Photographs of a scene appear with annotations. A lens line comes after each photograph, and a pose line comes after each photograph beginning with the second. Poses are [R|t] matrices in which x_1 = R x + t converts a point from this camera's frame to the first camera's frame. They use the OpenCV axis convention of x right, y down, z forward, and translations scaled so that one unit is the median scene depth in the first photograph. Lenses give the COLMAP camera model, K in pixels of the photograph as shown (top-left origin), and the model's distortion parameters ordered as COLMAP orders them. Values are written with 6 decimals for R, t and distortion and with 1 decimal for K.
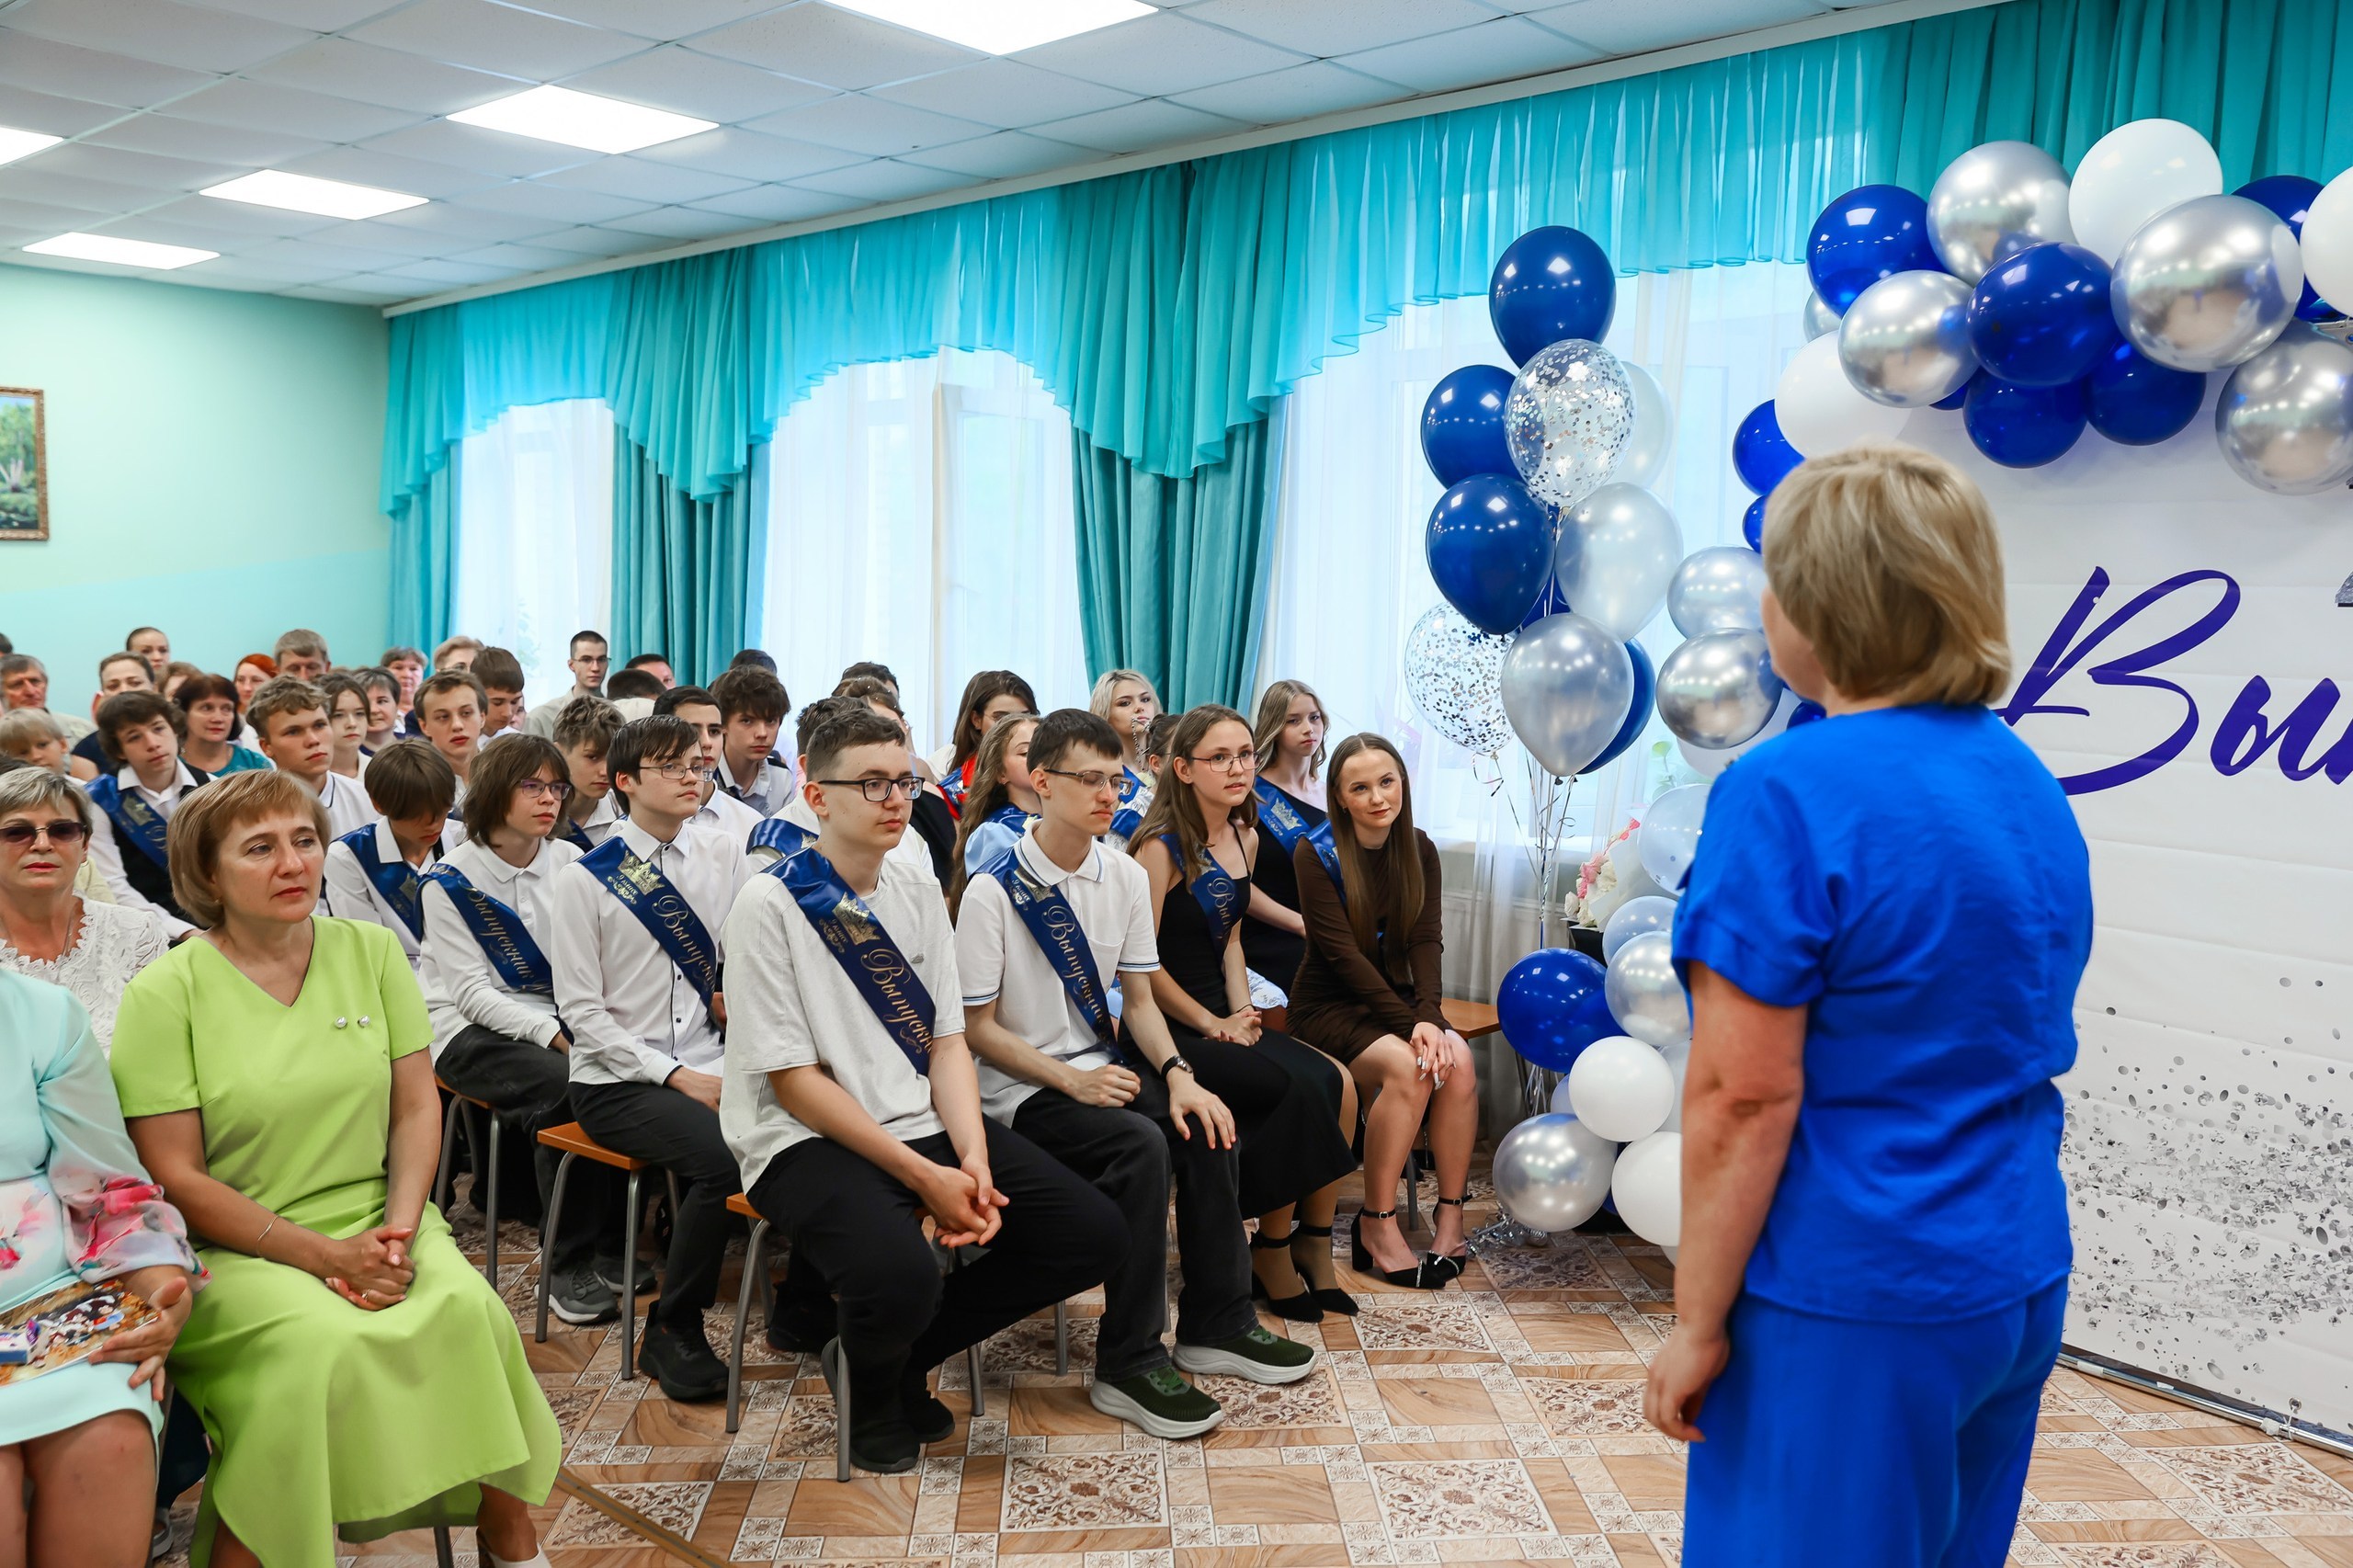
lens RADIAL K [[1909.9, 0, 1205.1], [0, 1909.9, 763.6], [0, 0, 1]] dist [0.014697, -0.025107]
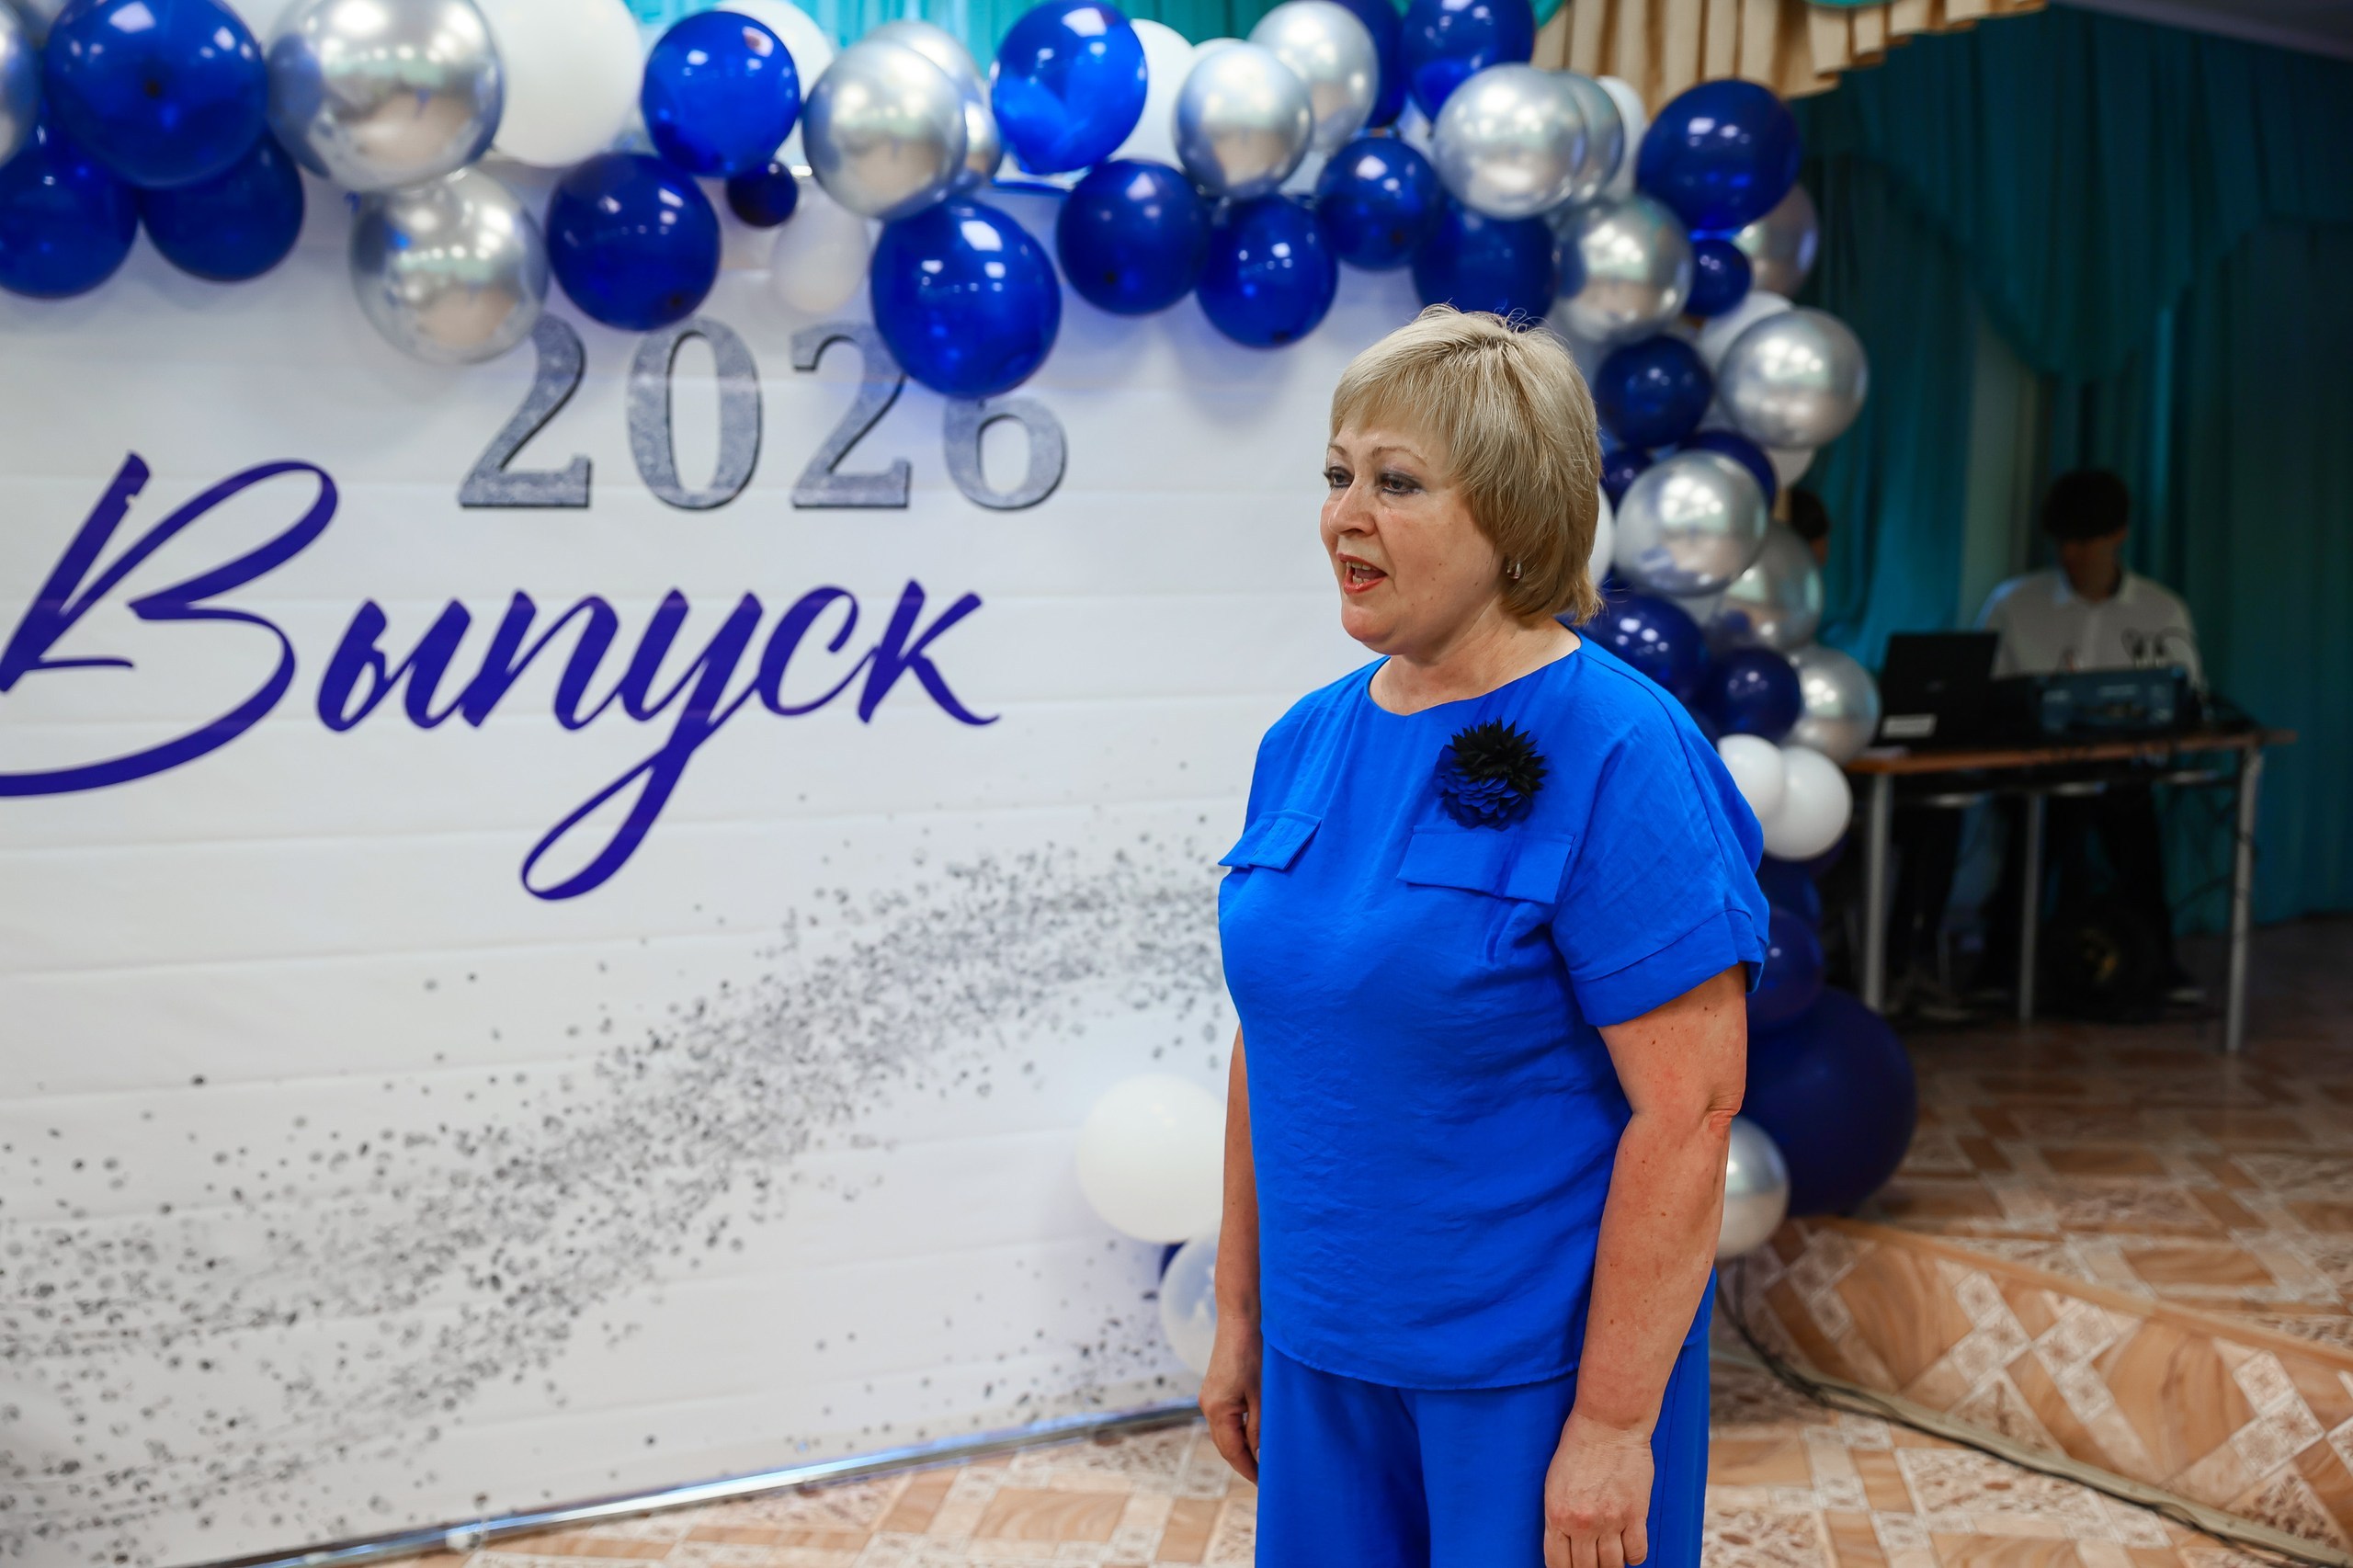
lens RADIAL K [[2541.1, 0, 1224.3], [0, 2541.1, 757.0], [0, 0, 1]] dist [-0.008483, 0.000000]
pose [[0.177280, -0.099165, 0.979152, -0.341859], [0.079940, 0.993074, 0.086101, -0.037668], [-0.980909, 0.063010, 0.183979, 0.415845]]
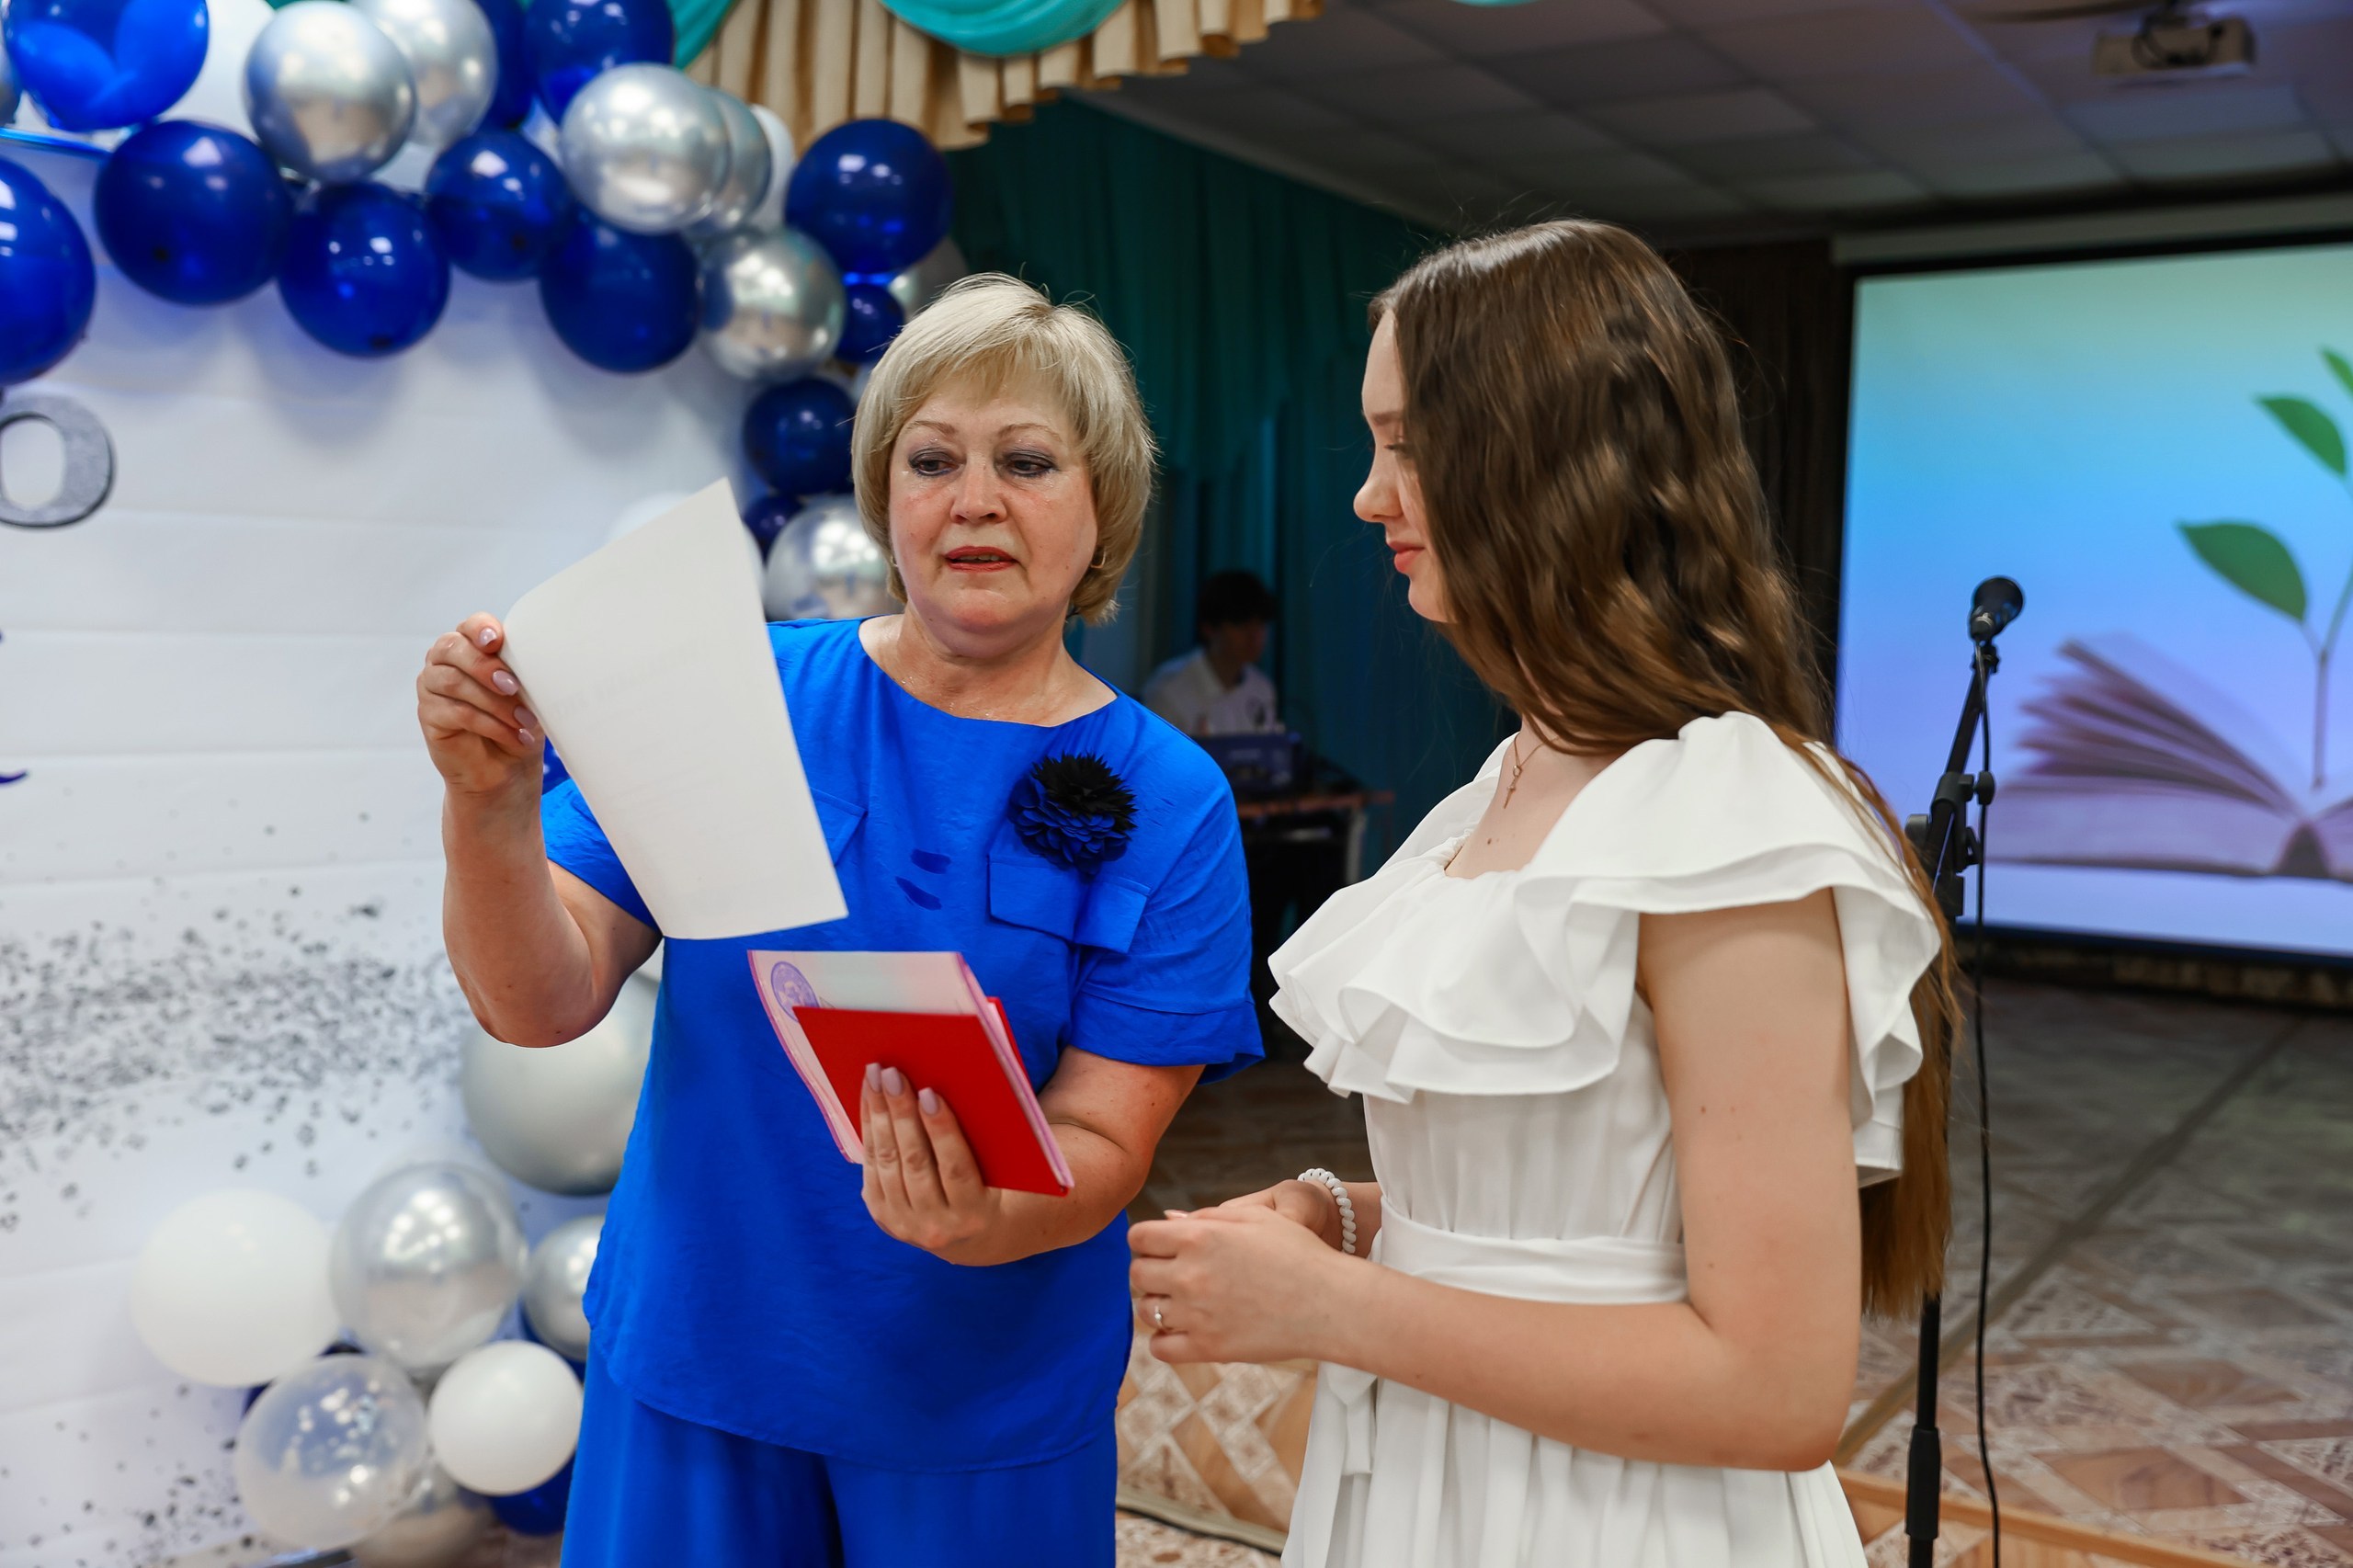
lens RADIAL K [[2162.1, 0, 1112.9], [0, 2162.1, 773.4], [0, 0, 1]] dist [0.021628, 0.000000]
pose [[-0.121151, -0.070893, 0.990099, -0.129218], [0.064655, 0.994765, 0.079138, -0.008054], [-0.990526, 0.073603, -0.115933, 0.414046]]
